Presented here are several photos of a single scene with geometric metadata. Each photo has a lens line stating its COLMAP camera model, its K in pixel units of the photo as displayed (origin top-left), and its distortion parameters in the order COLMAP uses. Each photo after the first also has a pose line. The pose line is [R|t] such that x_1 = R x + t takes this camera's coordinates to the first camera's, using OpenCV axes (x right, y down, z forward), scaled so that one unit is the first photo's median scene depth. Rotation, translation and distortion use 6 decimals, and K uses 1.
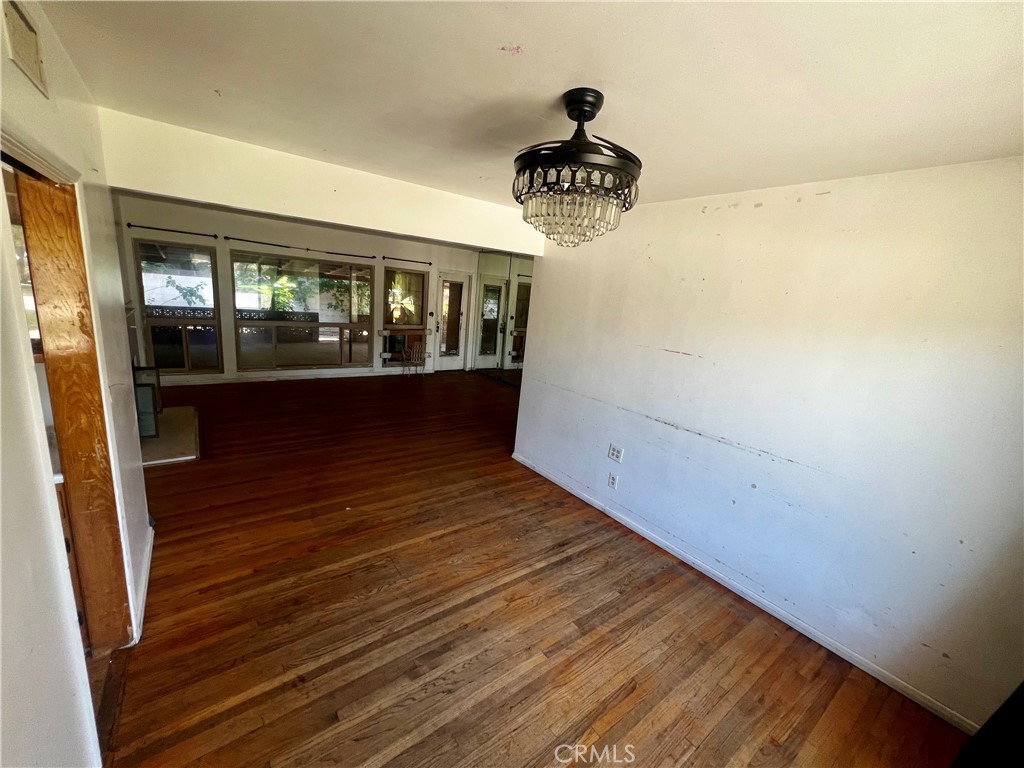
lens RADIAL K [[411.9, 0, 511.8], [0, 411.9, 386.7], [0, 0, 1]] dist [0.000678, -0.000008]
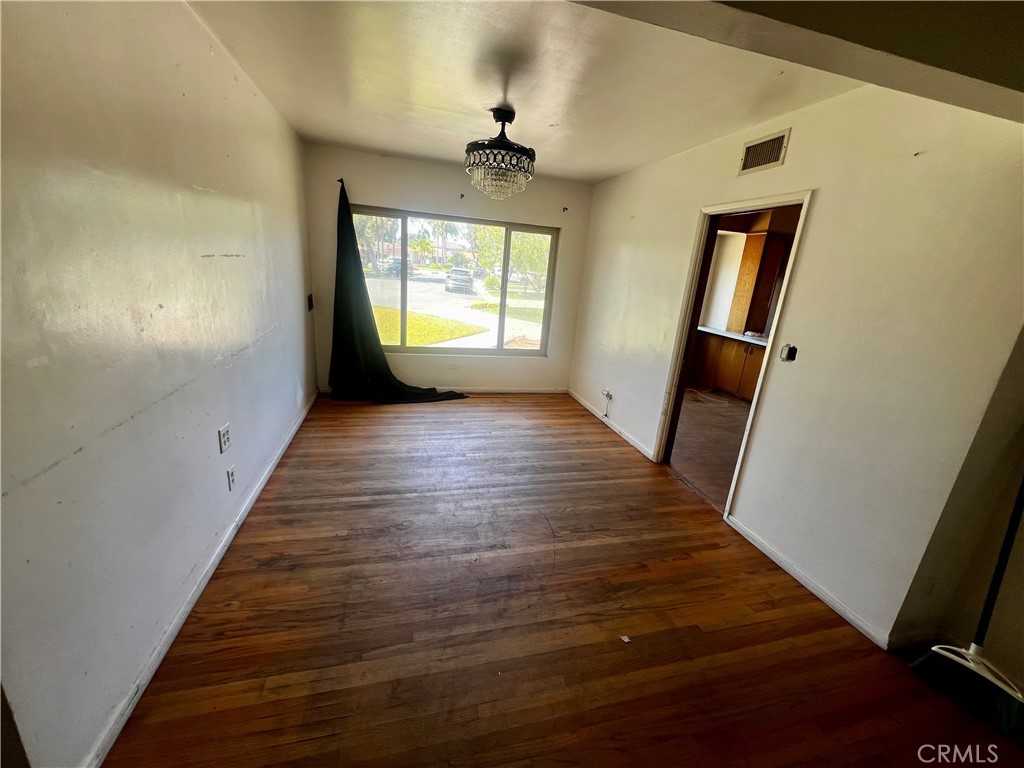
lens RADIAL K [[411.9, 0, 511.8], [0, 411.9, 386.7], [0, 0, 1]] dist [0.000678, -0.000008]
pose [[-0.910236, -0.267402, 0.316174, -0.415898], [-0.078484, 0.861108, 0.502328, -0.328425], [-0.406584, 0.432423, -0.804798, 1.661835]]
